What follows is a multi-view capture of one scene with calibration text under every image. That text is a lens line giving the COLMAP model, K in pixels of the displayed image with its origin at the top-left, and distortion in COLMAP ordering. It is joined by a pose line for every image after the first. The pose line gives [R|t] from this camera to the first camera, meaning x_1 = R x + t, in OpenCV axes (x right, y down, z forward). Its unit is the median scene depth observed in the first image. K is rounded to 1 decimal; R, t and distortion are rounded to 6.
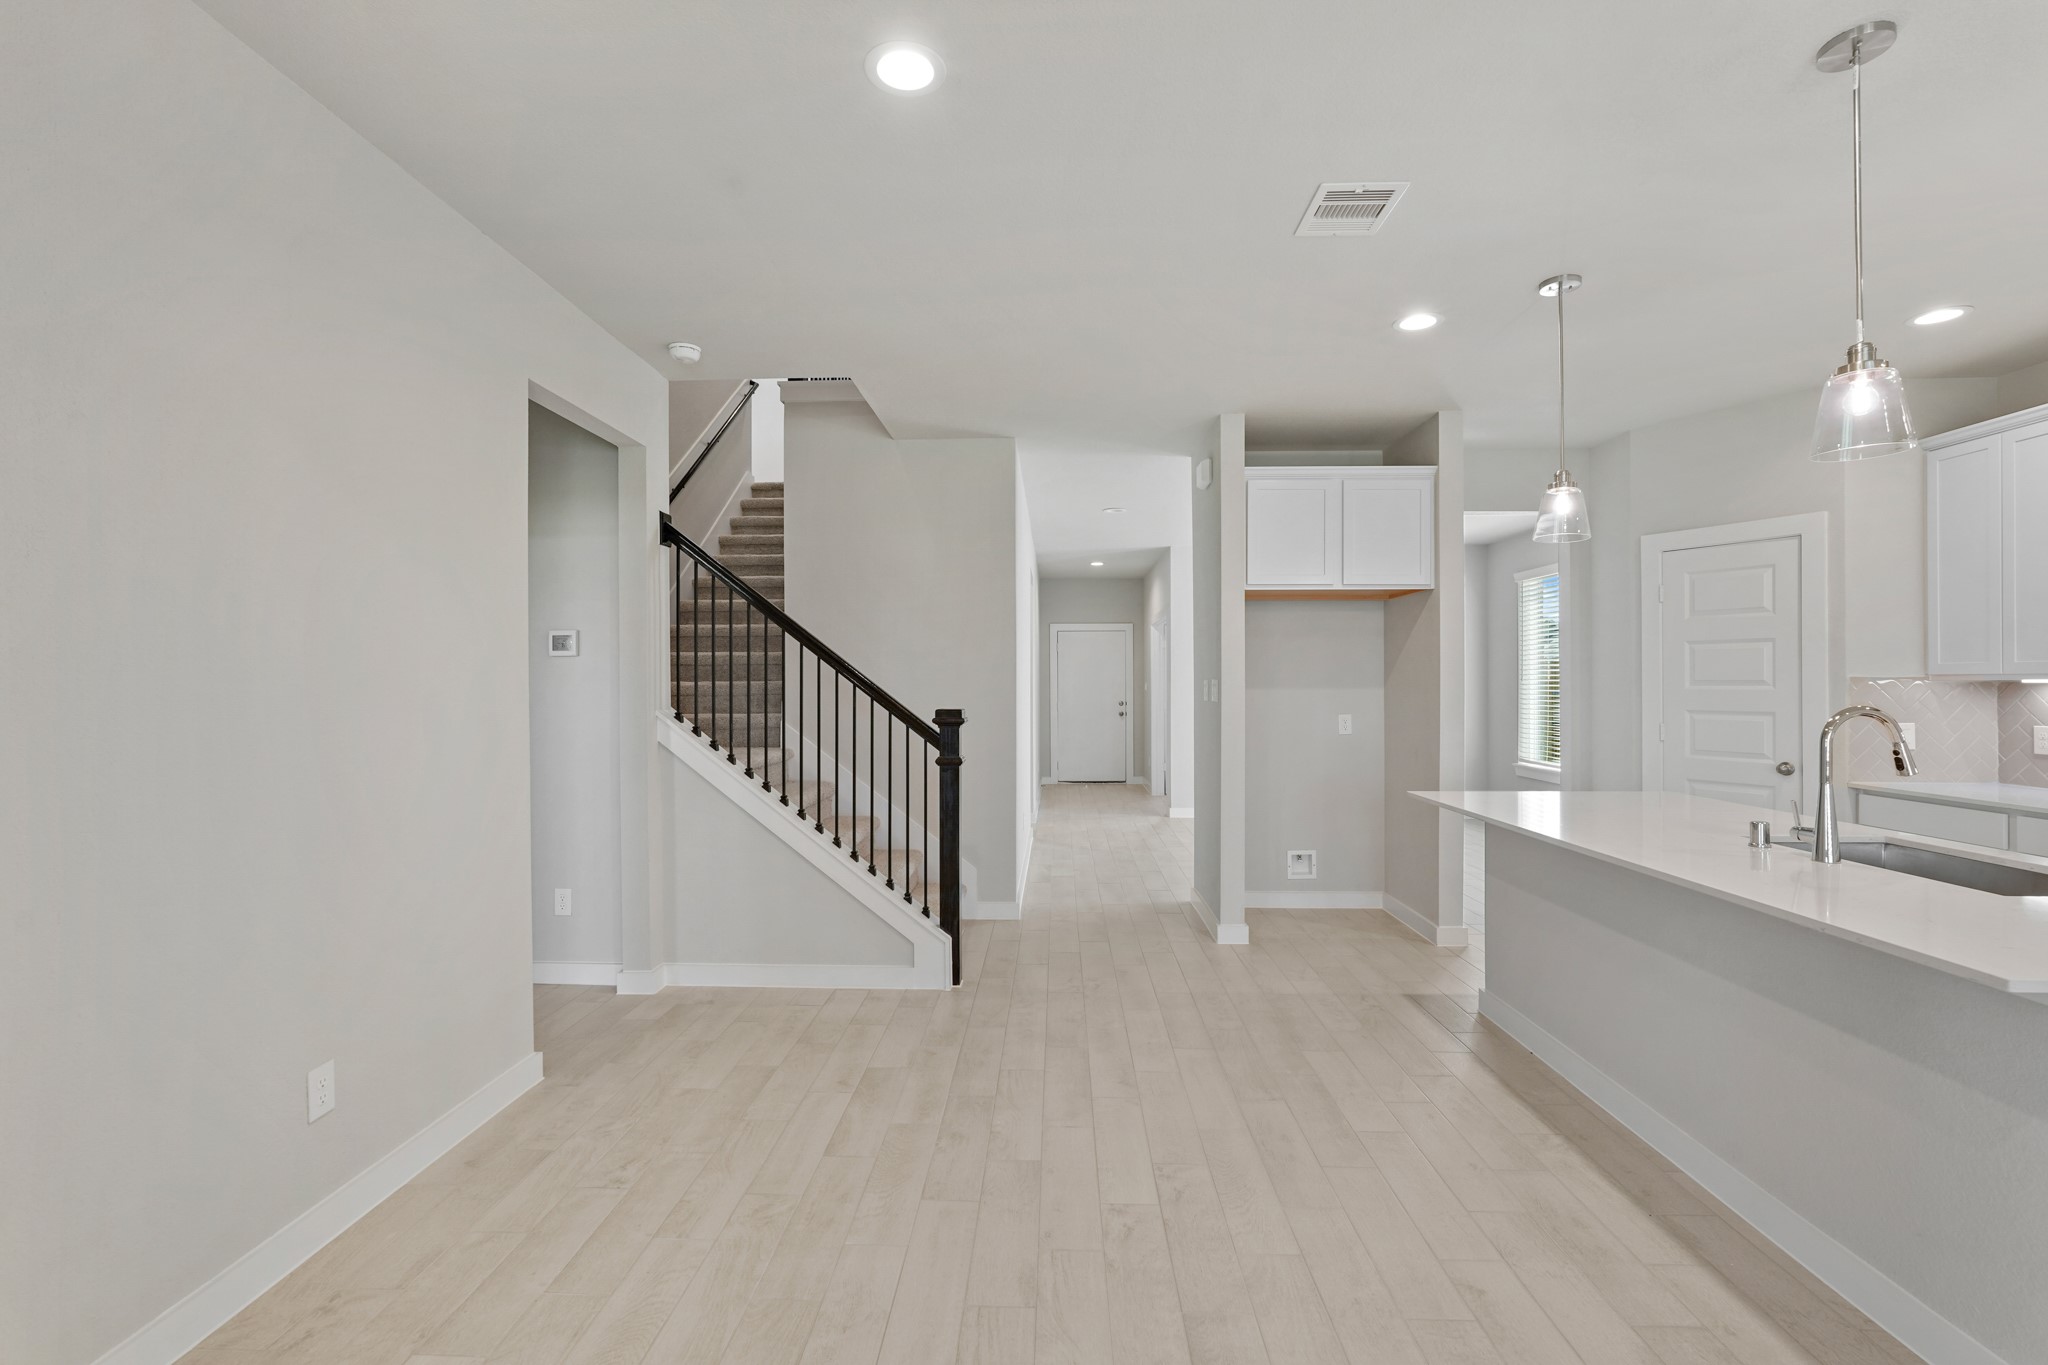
lens RADIAL K [[924.7, 0, 1013.9], [0, 924.7, 683.1], [0, 0, 1]] dist [-0.019137, 0.008516]
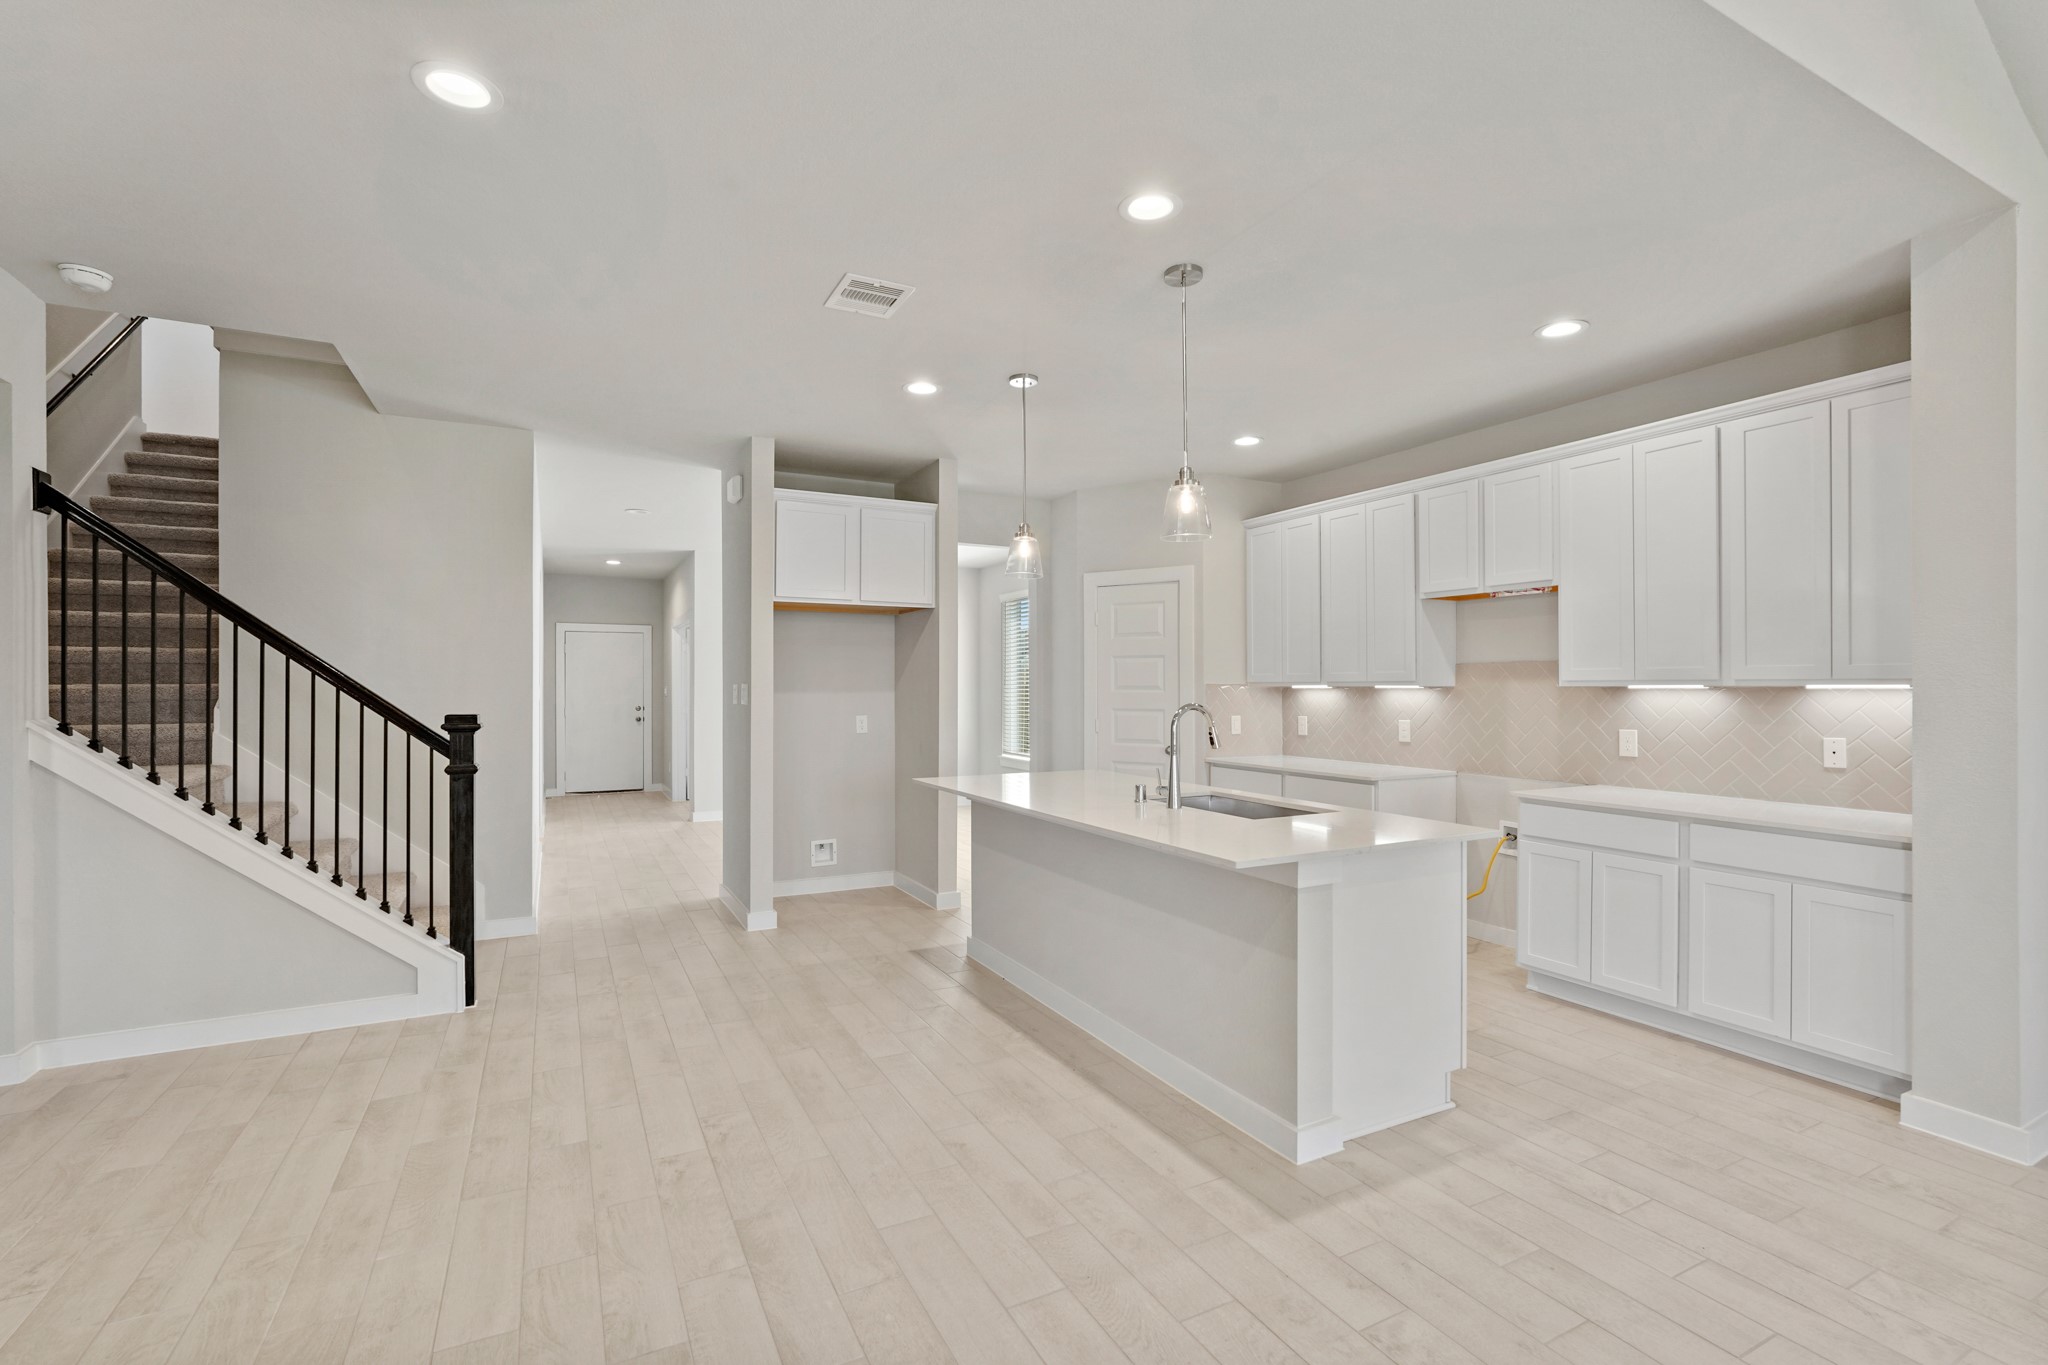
lens RADIAL K [[932.1, 0, 1032.0], [0, 932.1, 684.4], [0, 0, 1]] dist [-0.019615, 0.008890]
pose [[0.864487, 0.003373, 0.502645, -0.041808], [-0.001658, 0.999991, -0.003859, 0.000148], [-0.502653, 0.002503, 0.864485, -0.110258]]
